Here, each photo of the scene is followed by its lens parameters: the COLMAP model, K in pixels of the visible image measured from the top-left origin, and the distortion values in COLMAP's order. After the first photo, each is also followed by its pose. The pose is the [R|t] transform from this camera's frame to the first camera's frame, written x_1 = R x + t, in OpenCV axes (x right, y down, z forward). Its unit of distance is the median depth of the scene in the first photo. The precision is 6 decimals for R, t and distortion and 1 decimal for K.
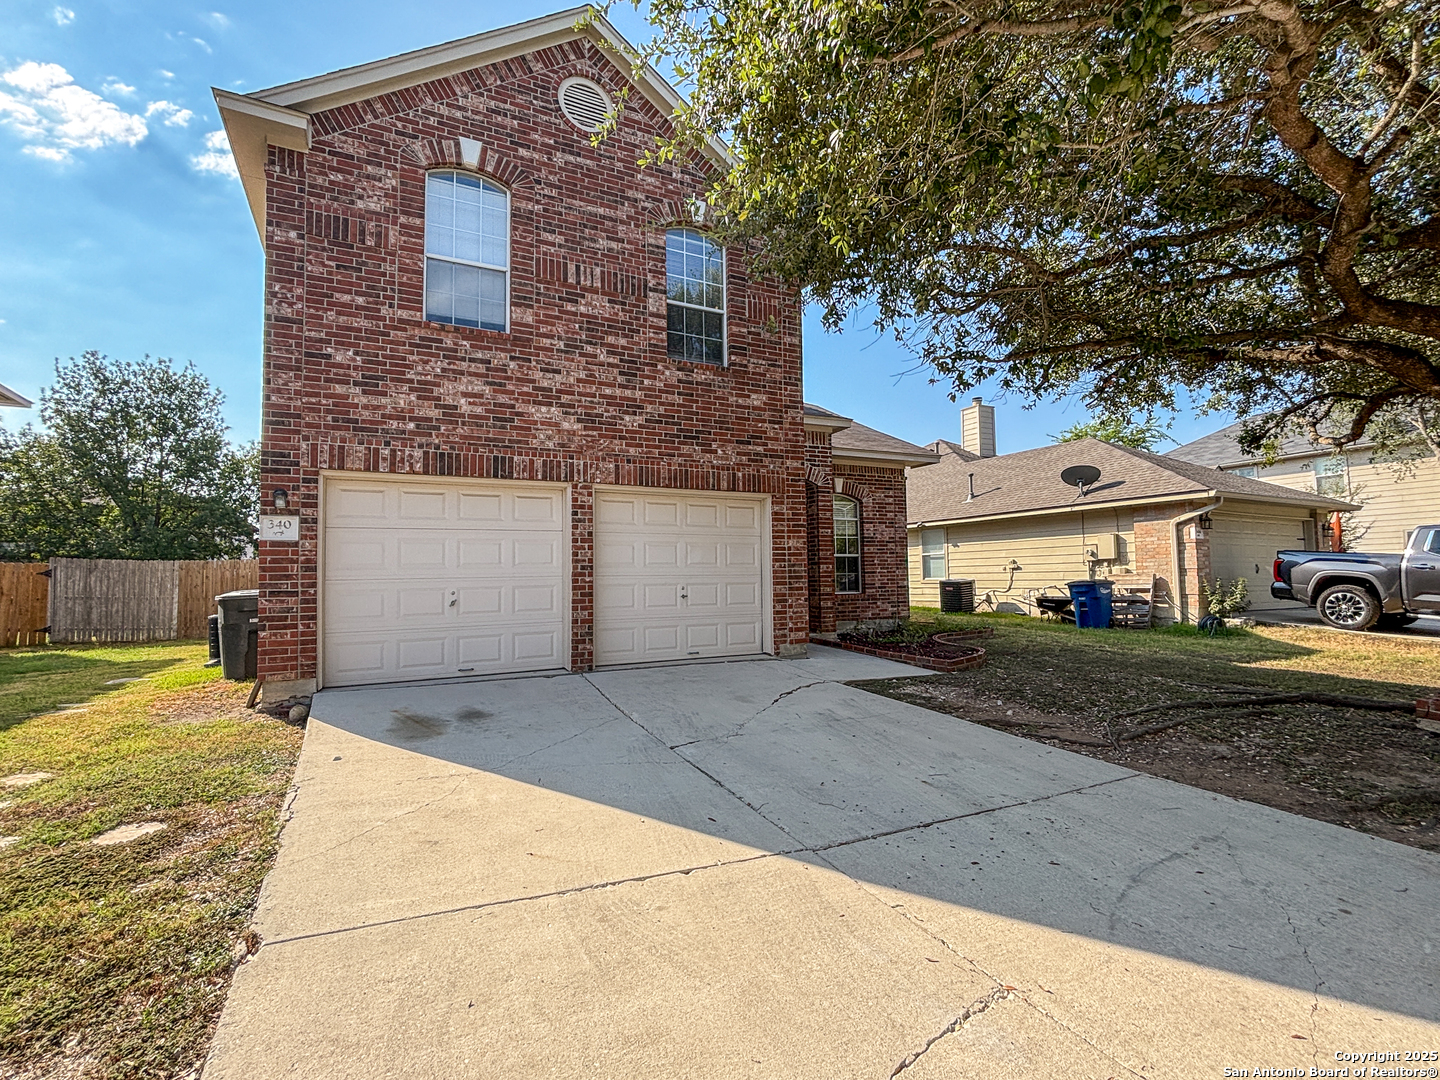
lens RADIAL K [[675.9, 0, 714.8], [0, 675.9, 541.1], [0, 0, 1]] dist [0.003840, -0.000710]
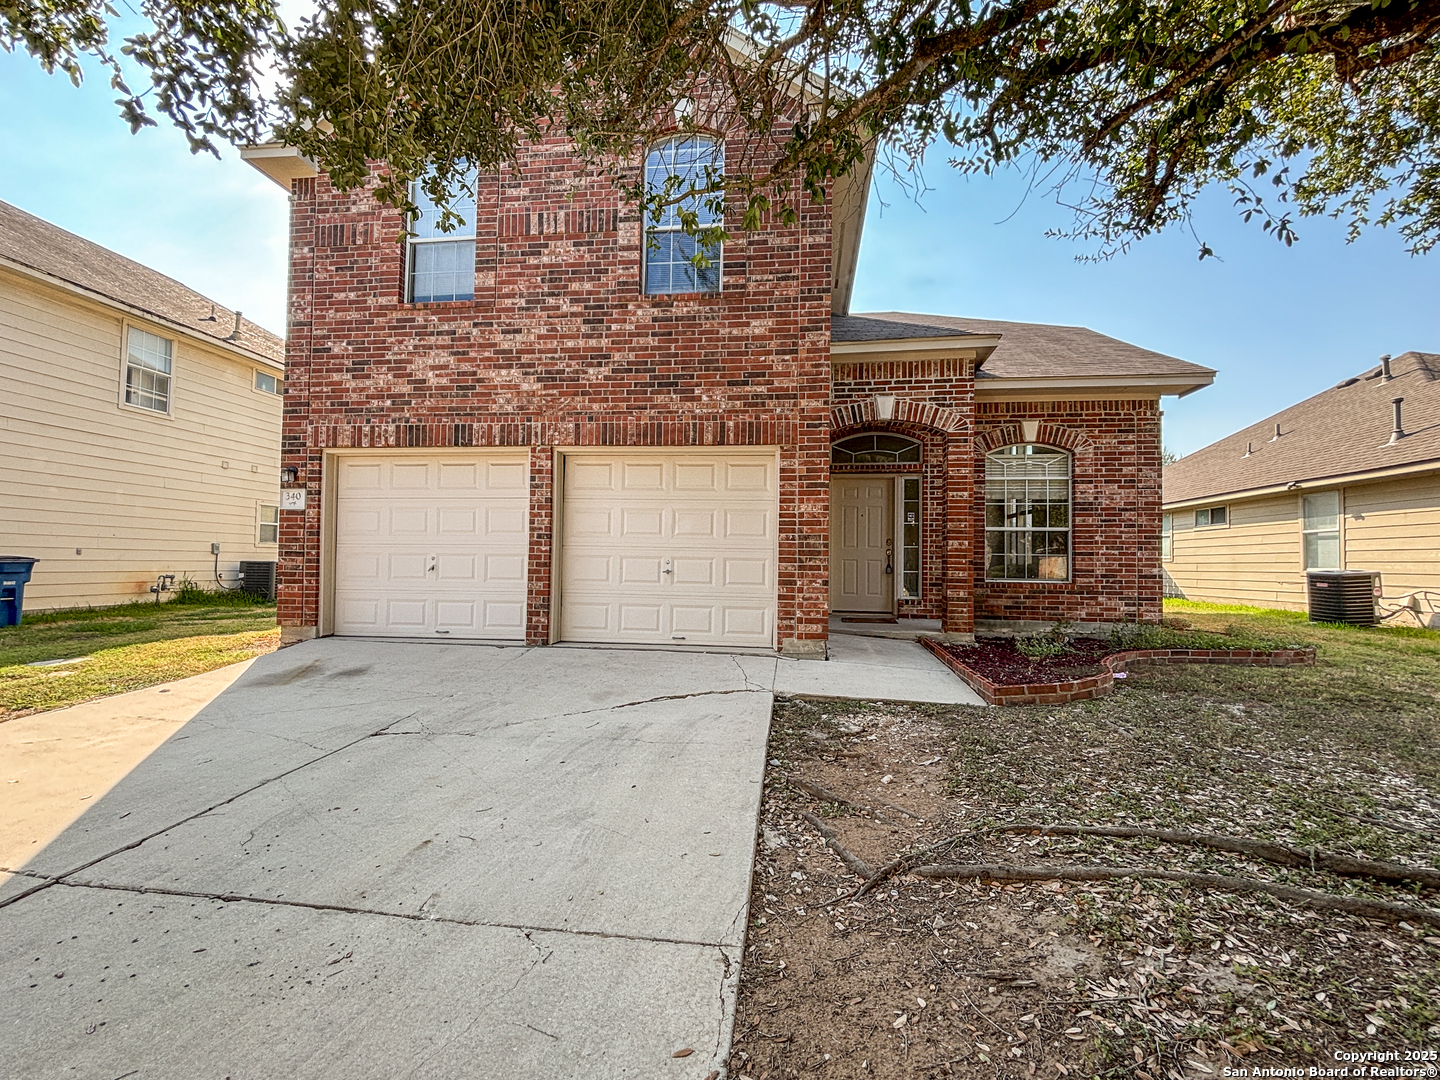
lens RADIAL K [[675.9, 0, 716.7], [0, 675.9, 540.6], [0, 0, 1]] dist [0.003840, -0.000710]
pose [[0.820430, 0.009232, -0.571673, 0.534063], [0.005508, 0.999696, 0.024049, 0.023787], [0.571721, -0.022880, 0.820129, 0.357201]]
